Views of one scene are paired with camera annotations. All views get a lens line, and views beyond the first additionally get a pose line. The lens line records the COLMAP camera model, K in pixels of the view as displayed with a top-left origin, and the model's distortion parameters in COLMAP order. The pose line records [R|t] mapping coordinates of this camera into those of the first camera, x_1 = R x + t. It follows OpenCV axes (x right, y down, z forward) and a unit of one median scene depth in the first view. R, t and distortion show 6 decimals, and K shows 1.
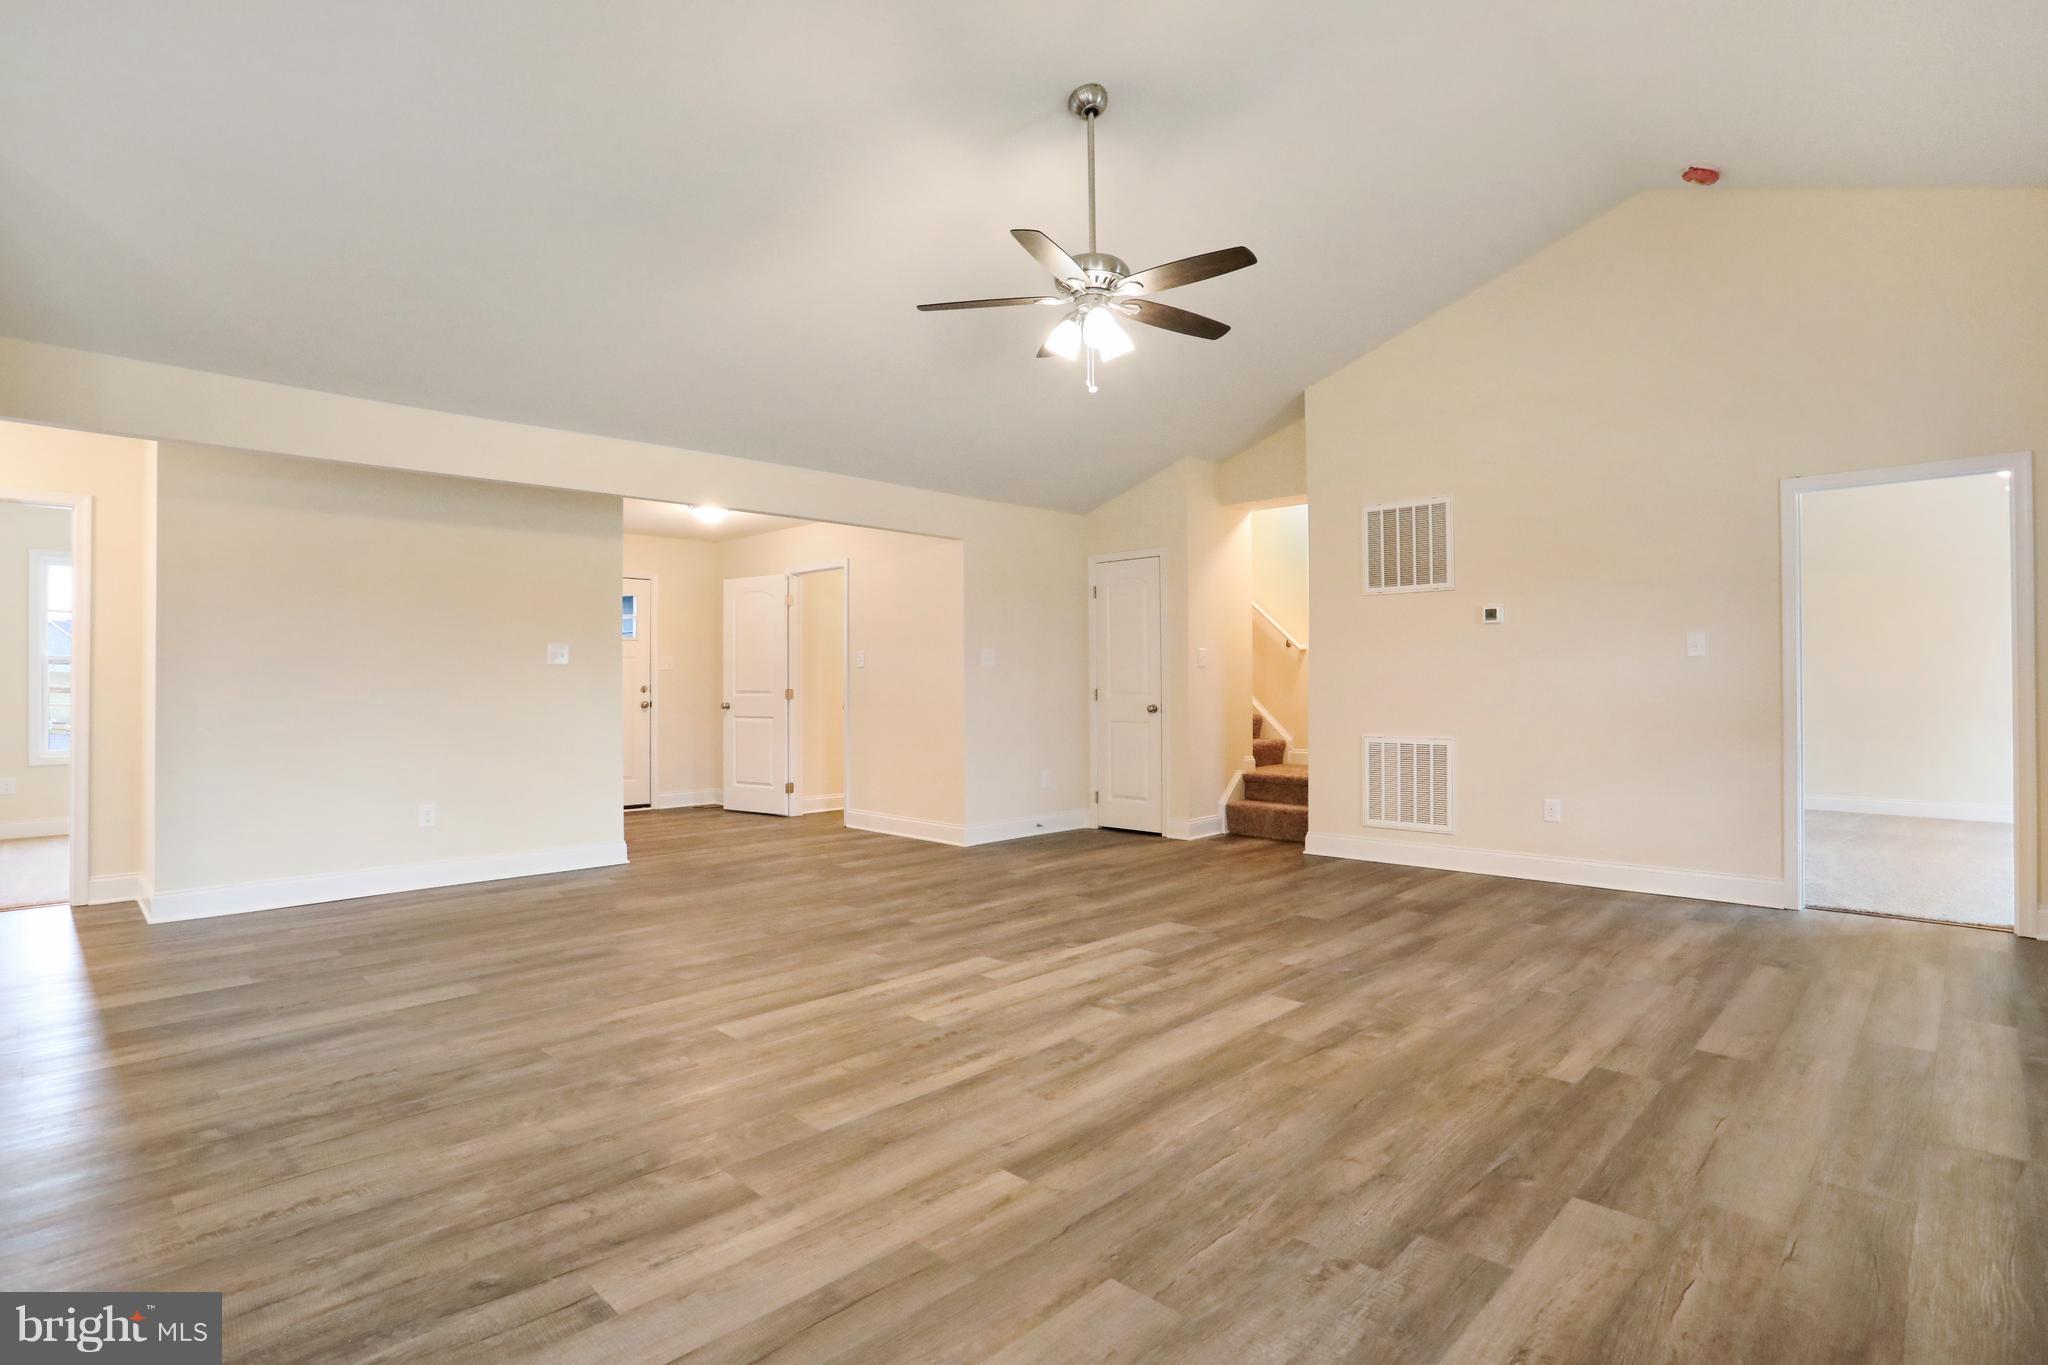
lens RADIAL K [[1020.2, 0, 1004.7], [0, 1020.2, 658.7], [0, 0, 1]] dist [-0.044816, 0.011460]
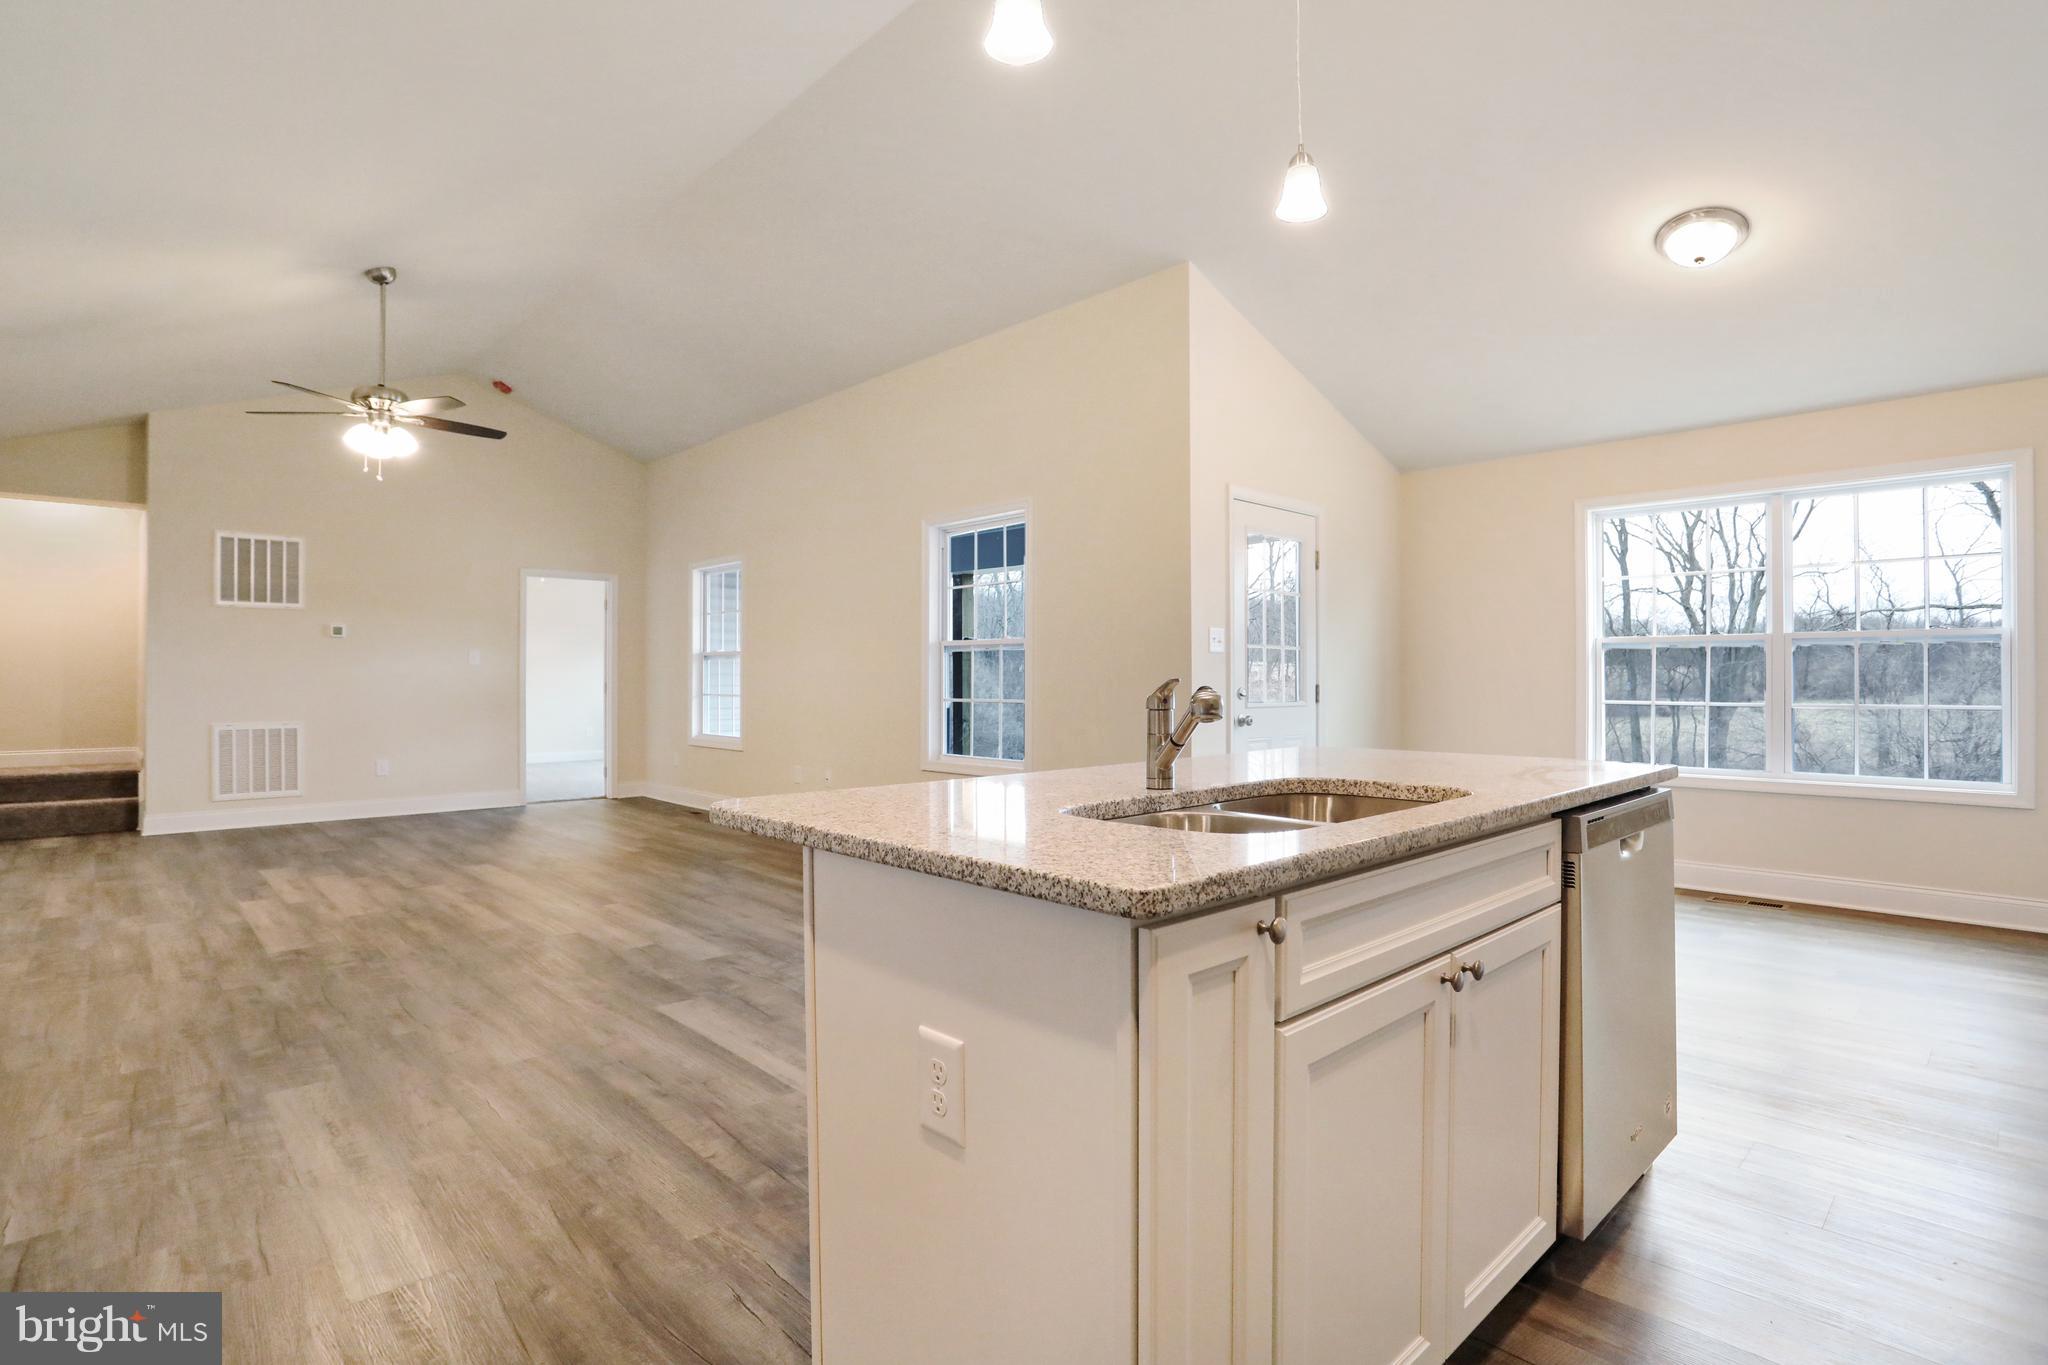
lens RADIAL K [[1020.2, 0, 1036.9], [0, 1020.2, 684.3], [0, 0, 1]] dist [-0.044816, 0.011460]
pose [[0.027624, -0.003835, 0.999611, -0.811135], [-0.024553, 0.999688, 0.004514, -0.000363], [-0.999317, -0.024668, 0.027521, 0.010037]]
